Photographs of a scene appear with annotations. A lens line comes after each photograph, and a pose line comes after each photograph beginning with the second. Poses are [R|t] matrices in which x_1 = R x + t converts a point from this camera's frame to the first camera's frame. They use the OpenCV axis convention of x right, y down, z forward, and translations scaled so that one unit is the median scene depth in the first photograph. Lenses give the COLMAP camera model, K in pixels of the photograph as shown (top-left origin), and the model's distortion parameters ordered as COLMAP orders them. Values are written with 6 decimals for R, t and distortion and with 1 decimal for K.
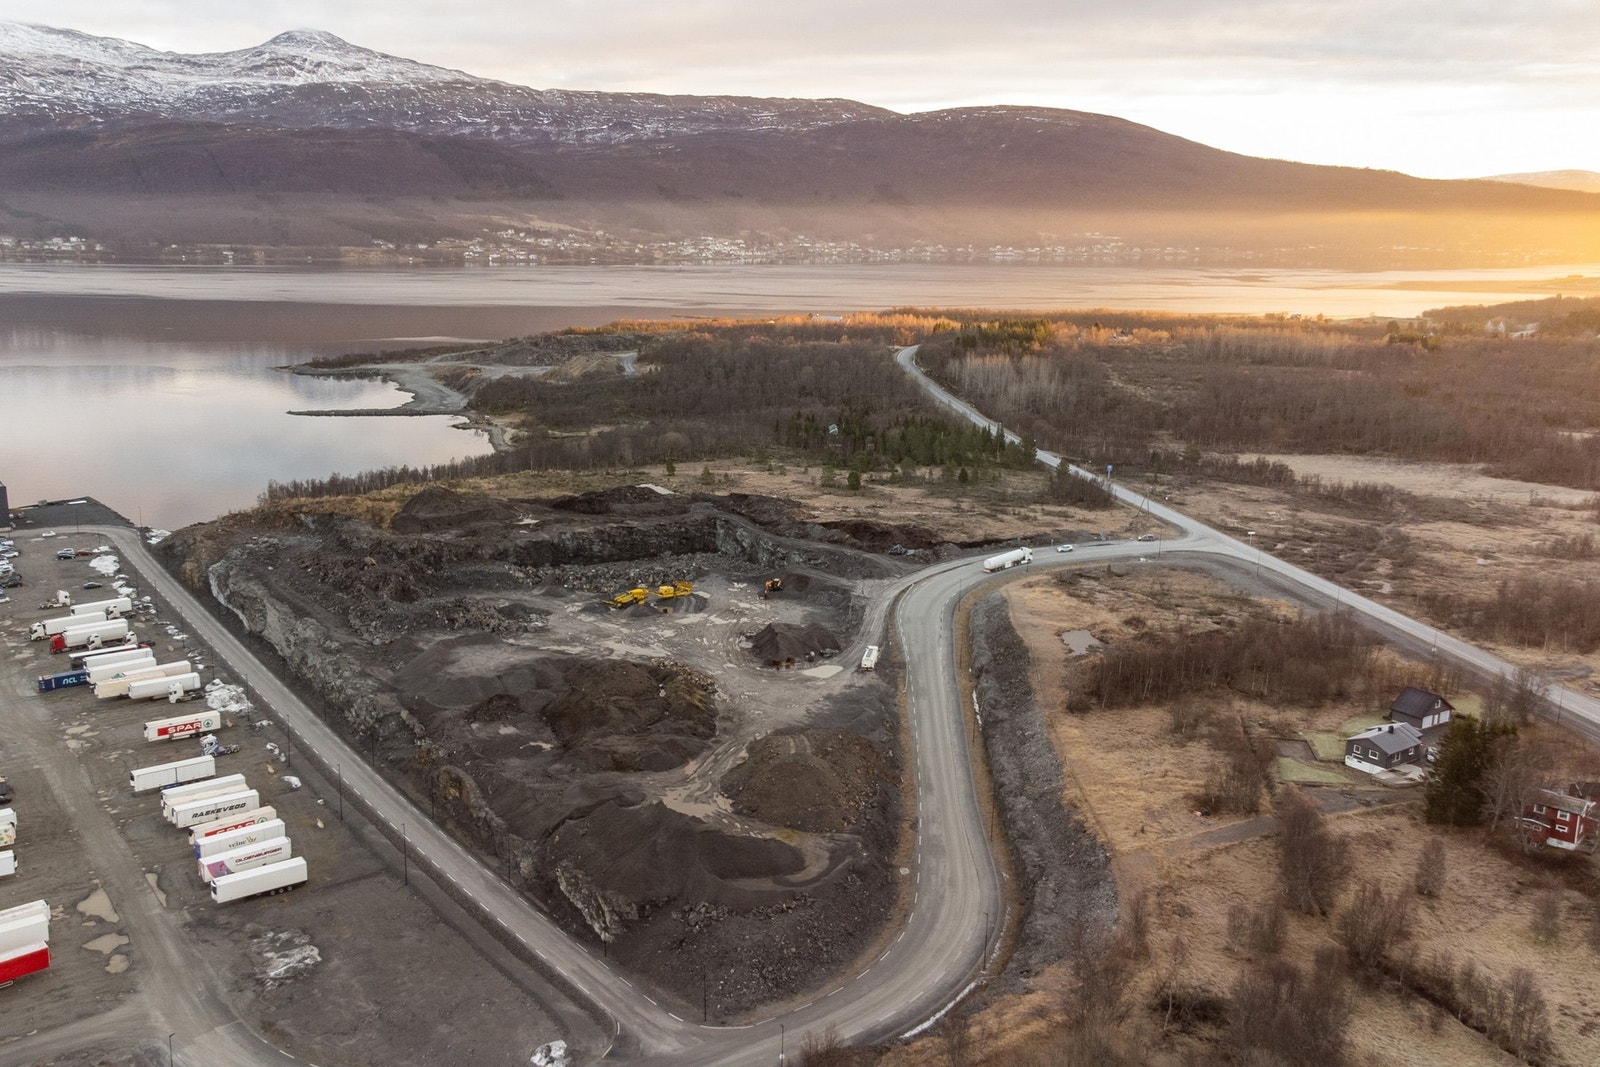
lens RADIAL K [[1433.6, 0, 794.0], [0, 1433.6, 536.3], [0, 0, 1]] dist [0.035304, 0.012735]
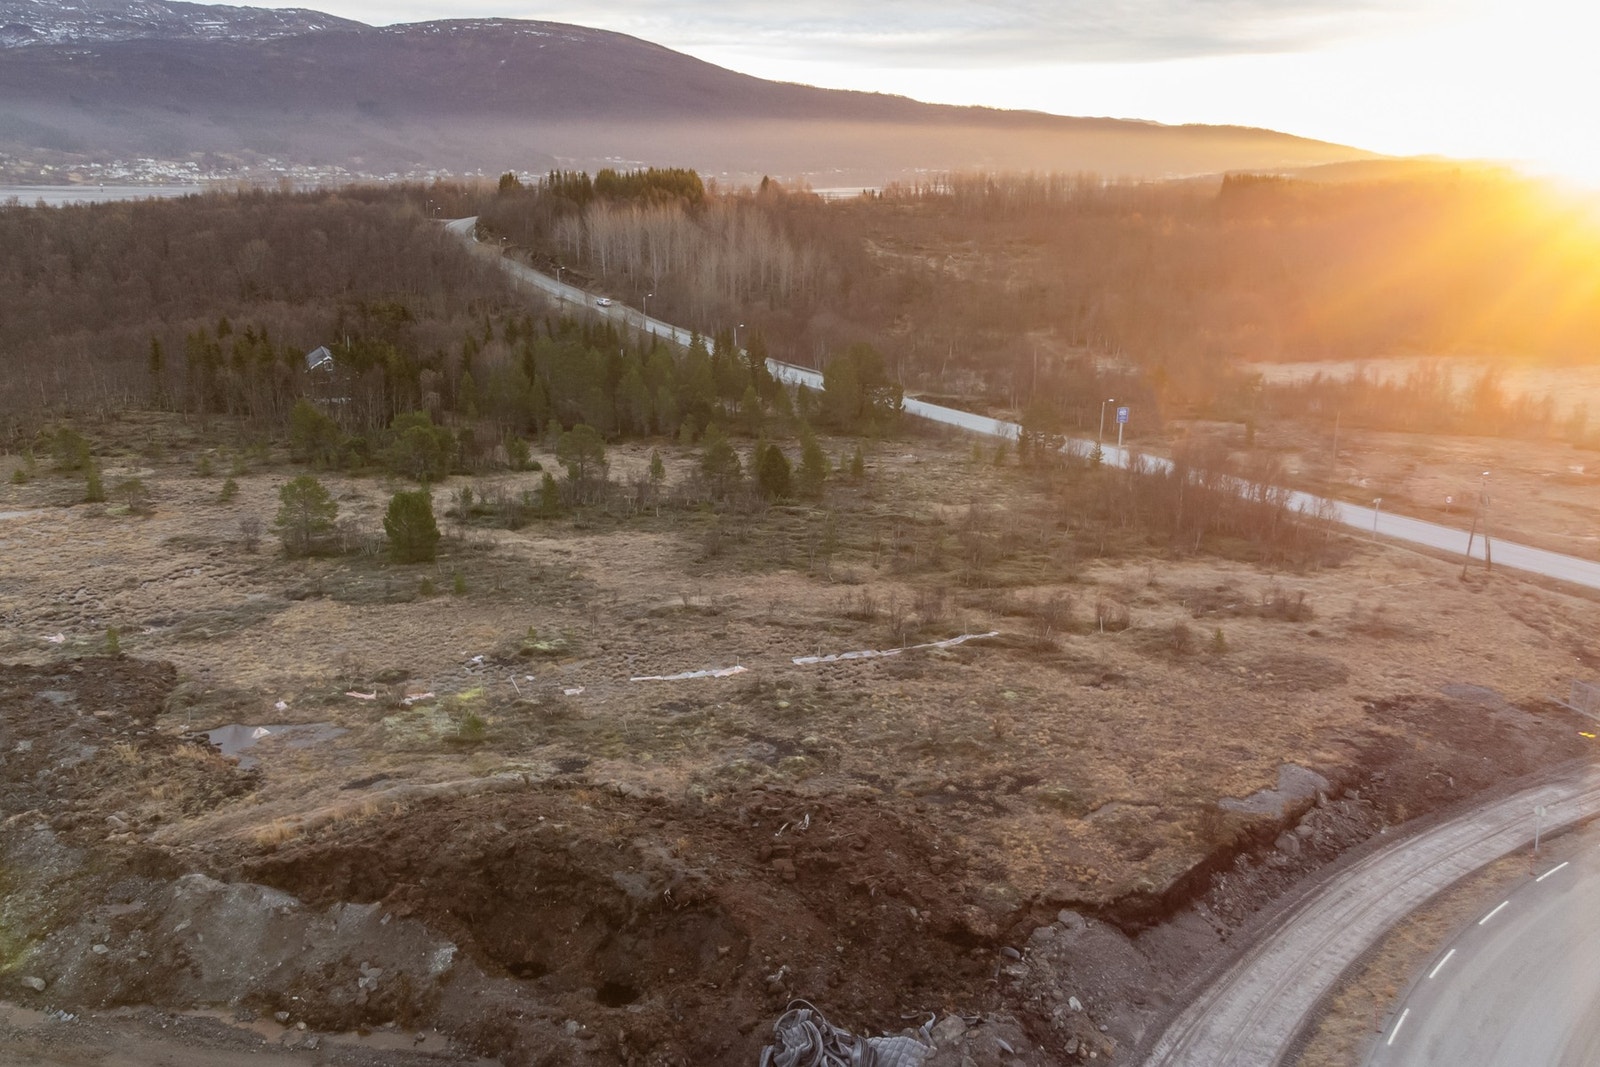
lens RADIAL K [[1433.6, 0, 813.9], [0, 1433.6, 536.5], [0, 0, 1]] dist [0.035304, 0.012735]
pose [[0.939146, -0.095150, 0.330078, 0.023343], [0.083575, 0.995290, 0.049120, -0.042722], [-0.333197, -0.018545, 0.942675, 0.710565]]
